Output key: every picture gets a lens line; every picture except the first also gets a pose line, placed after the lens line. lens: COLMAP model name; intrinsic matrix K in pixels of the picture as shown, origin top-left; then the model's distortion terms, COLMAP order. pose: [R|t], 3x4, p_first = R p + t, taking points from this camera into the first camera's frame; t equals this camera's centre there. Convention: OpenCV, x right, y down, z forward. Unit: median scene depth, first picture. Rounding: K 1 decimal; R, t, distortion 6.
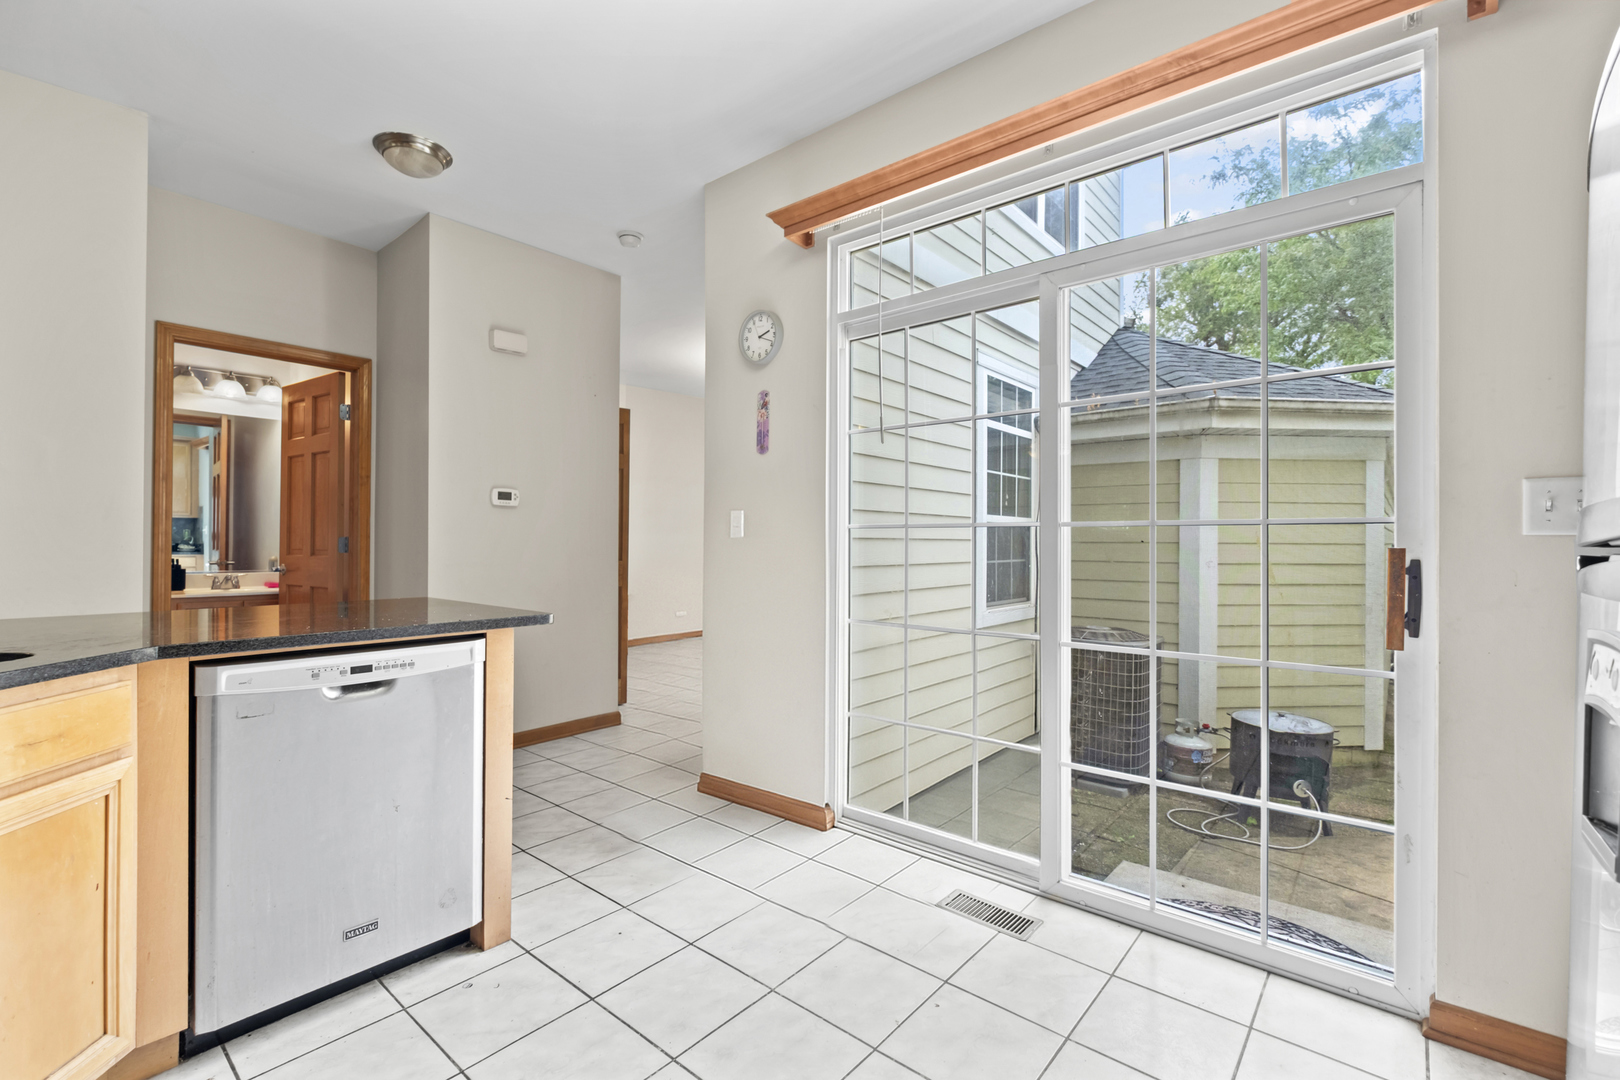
lens RADIAL K [[712.5, 0, 812.6], [0, 712.5, 544.4], [0, 0, 1]] dist [-0.003751, -0.000304]
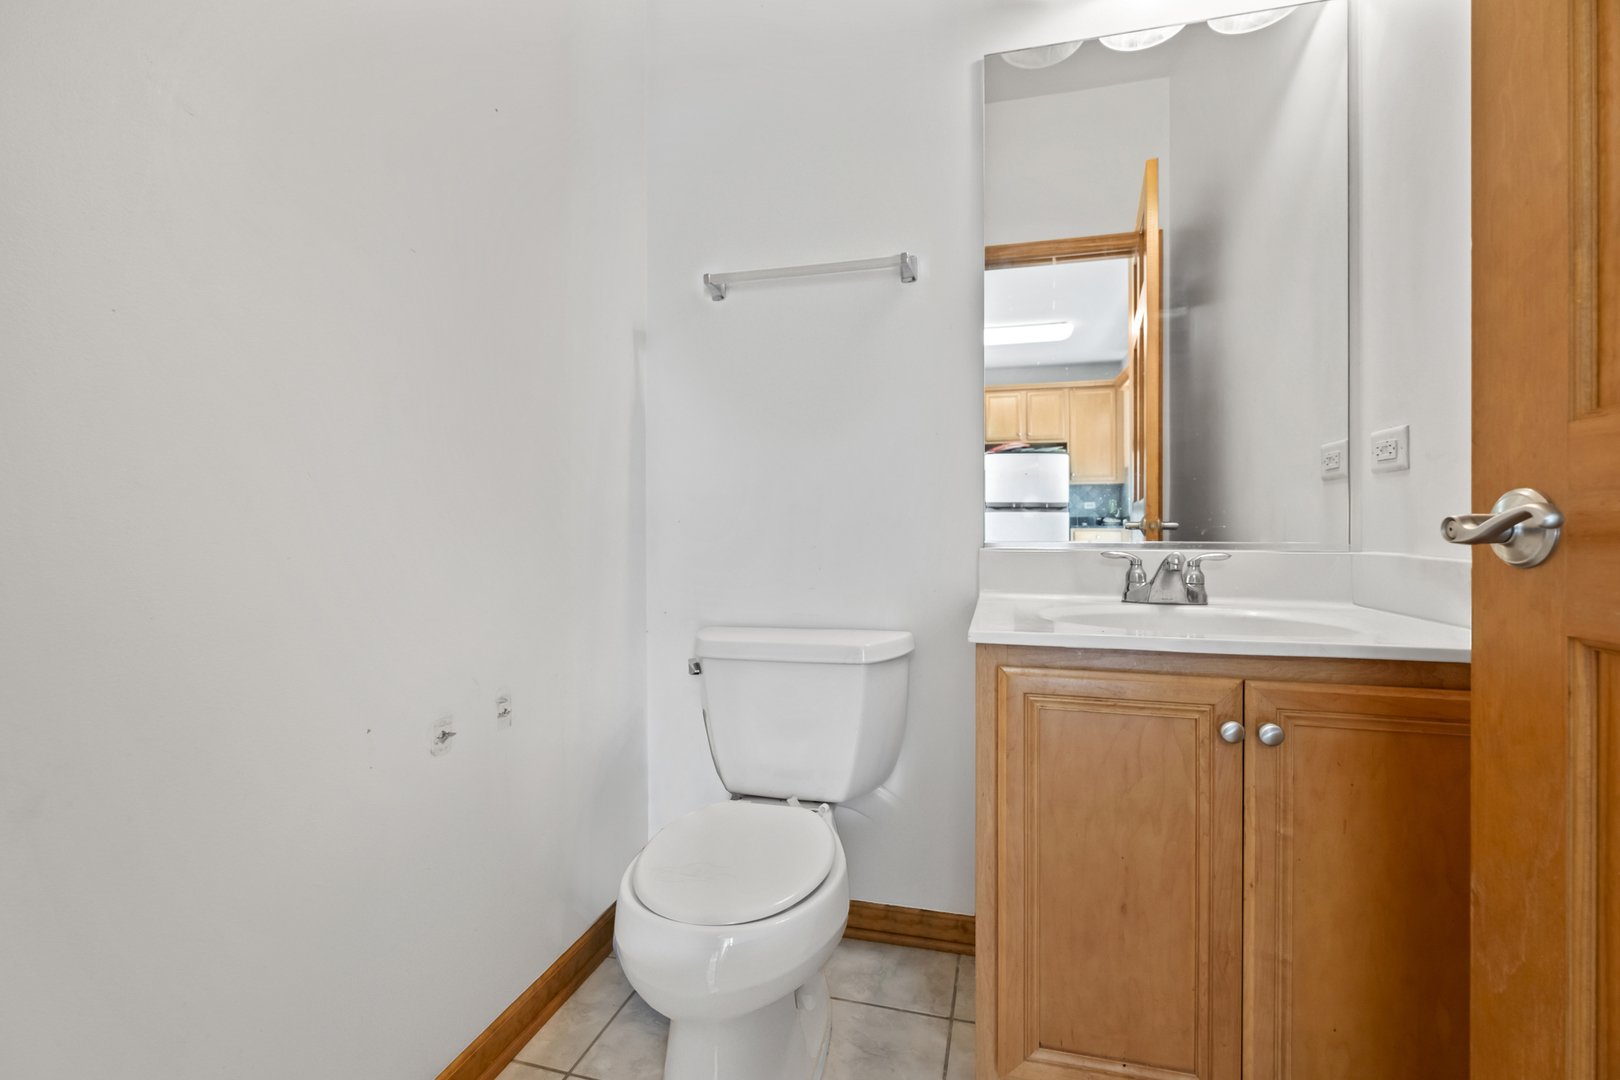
lens RADIAL K [[712.5, 0, 813.5], [0, 712.5, 535.7], [0, 0, 1]] dist [-0.003751, -0.000304]
pose [[0.425077, 0.003563, -0.905150, -0.537739], [0.005769, 0.999961, 0.006645, 0.028407], [0.905139, -0.008046, 0.425040, 0.644736]]
